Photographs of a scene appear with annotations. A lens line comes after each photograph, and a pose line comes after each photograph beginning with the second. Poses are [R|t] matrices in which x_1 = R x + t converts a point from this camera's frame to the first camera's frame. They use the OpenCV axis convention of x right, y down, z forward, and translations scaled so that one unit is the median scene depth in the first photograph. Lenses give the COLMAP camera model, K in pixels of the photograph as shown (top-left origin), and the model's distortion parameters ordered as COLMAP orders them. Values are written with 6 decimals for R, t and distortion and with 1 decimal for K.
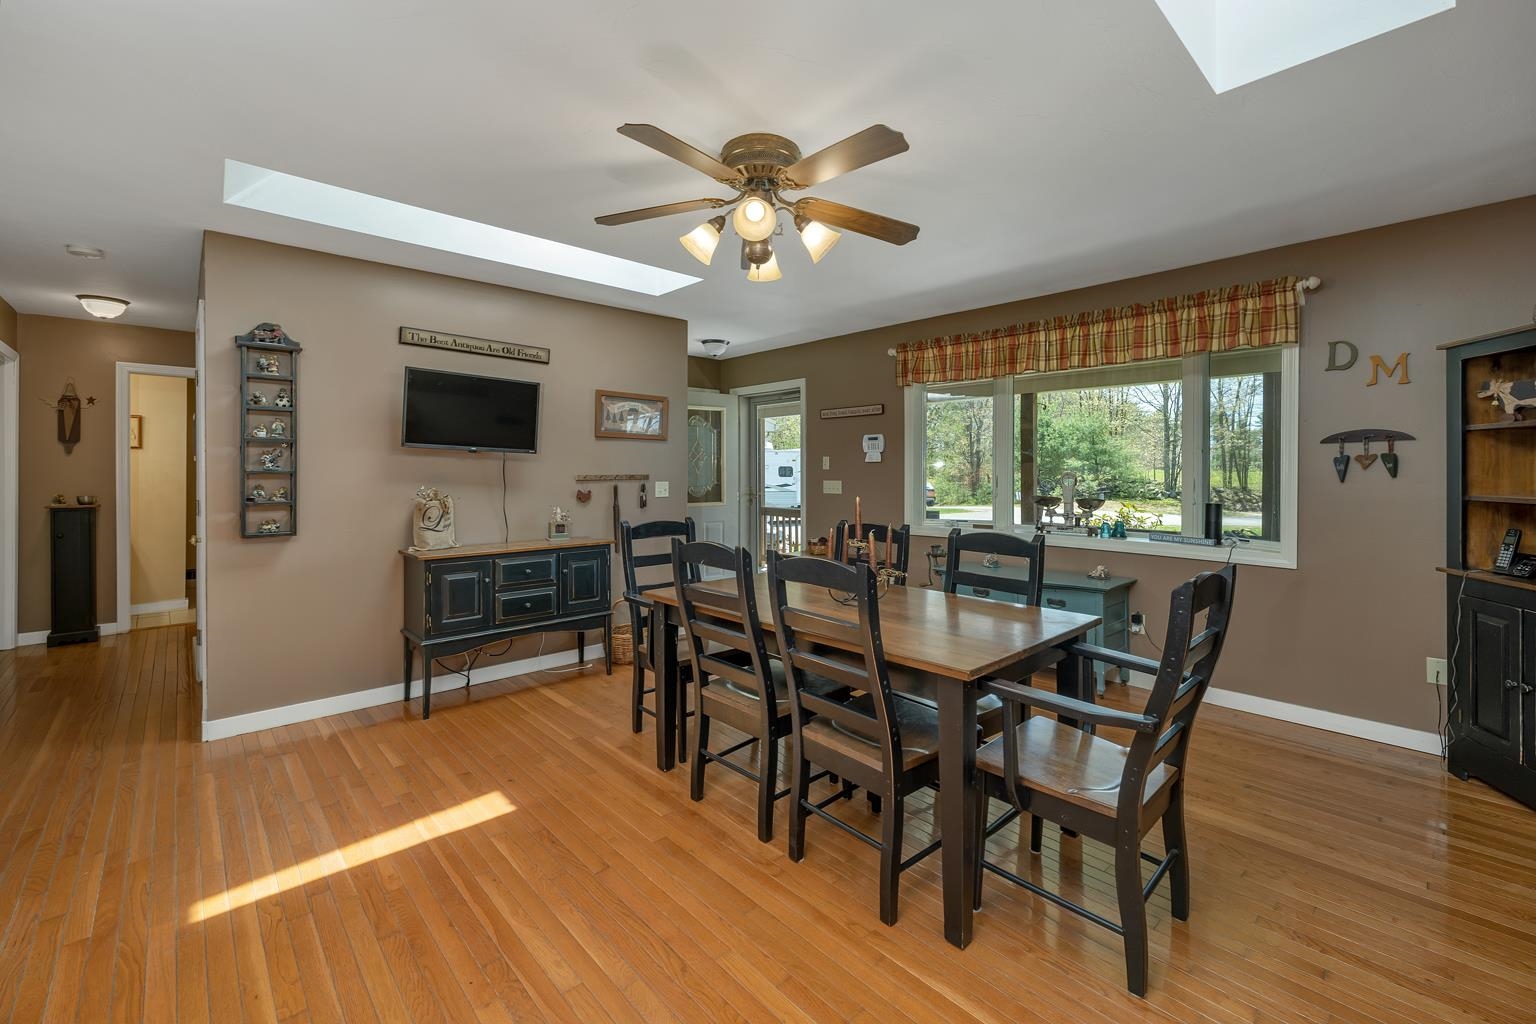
lens RADIAL K [[646.1, 0, 767.3], [0, 646.1, 480.4], [0, 0, 1]] dist [0.001972, -0.000150]
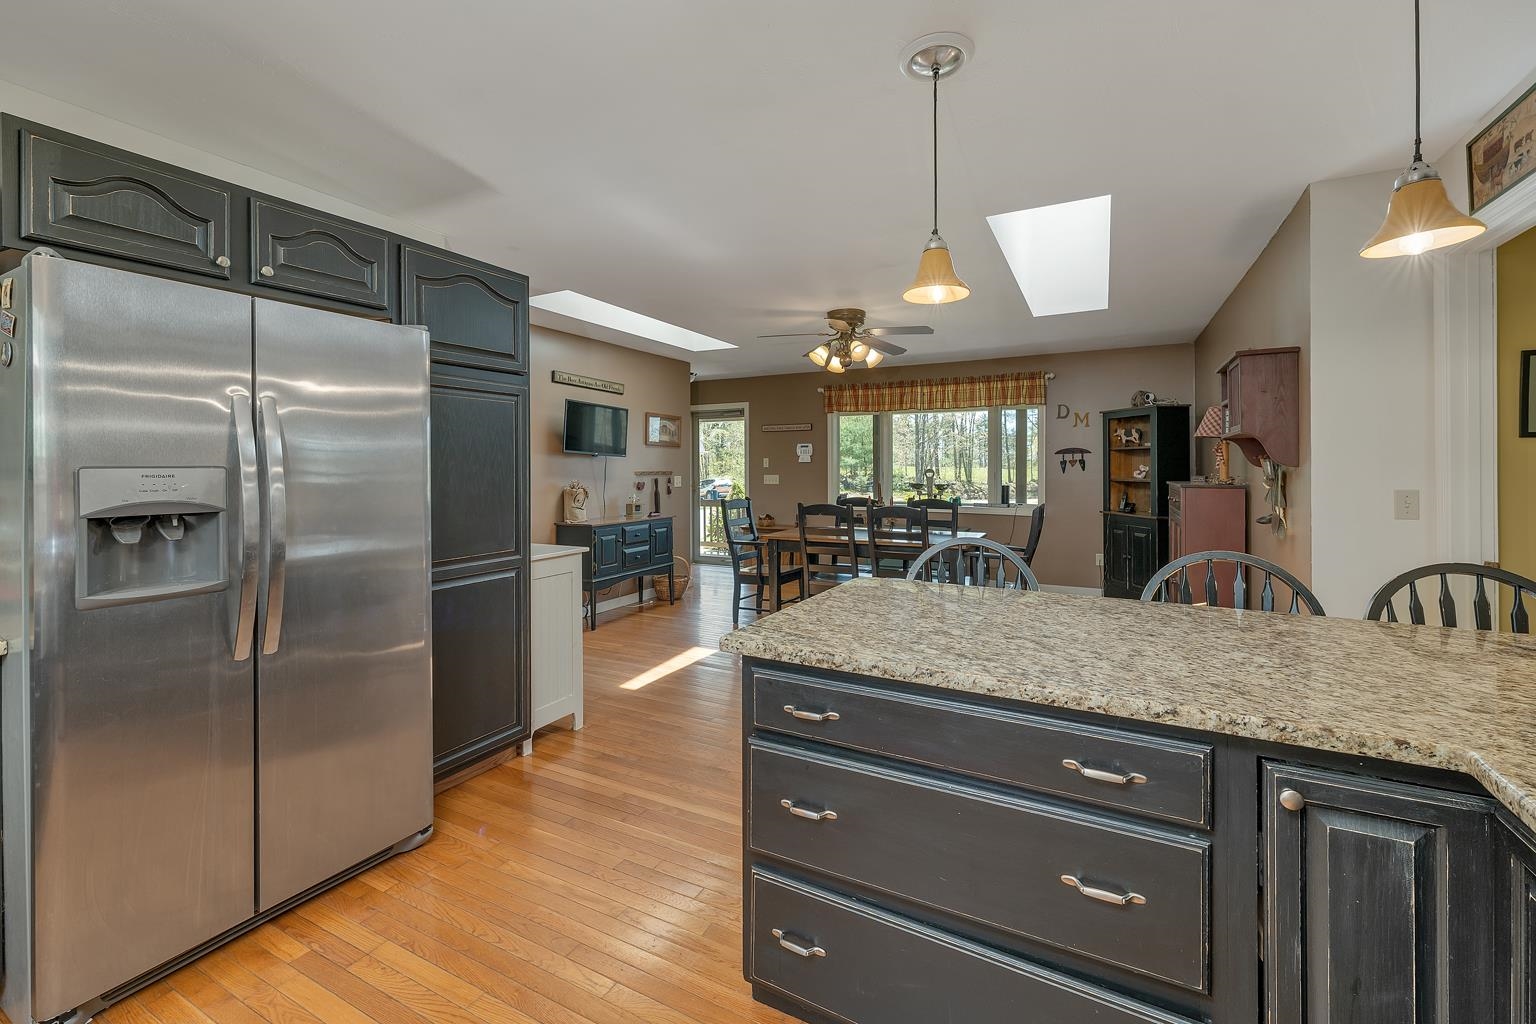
lens RADIAL K [[646.1, 0, 767.3], [0, 646.1, 480.4], [0, 0, 1]] dist [0.001972, -0.000150]
pose [[0.942353, -0.008861, 0.334502, -0.529328], [0.007370, 0.999956, 0.005727, 0.005863], [-0.334538, -0.002931, 0.942378, -0.479997]]
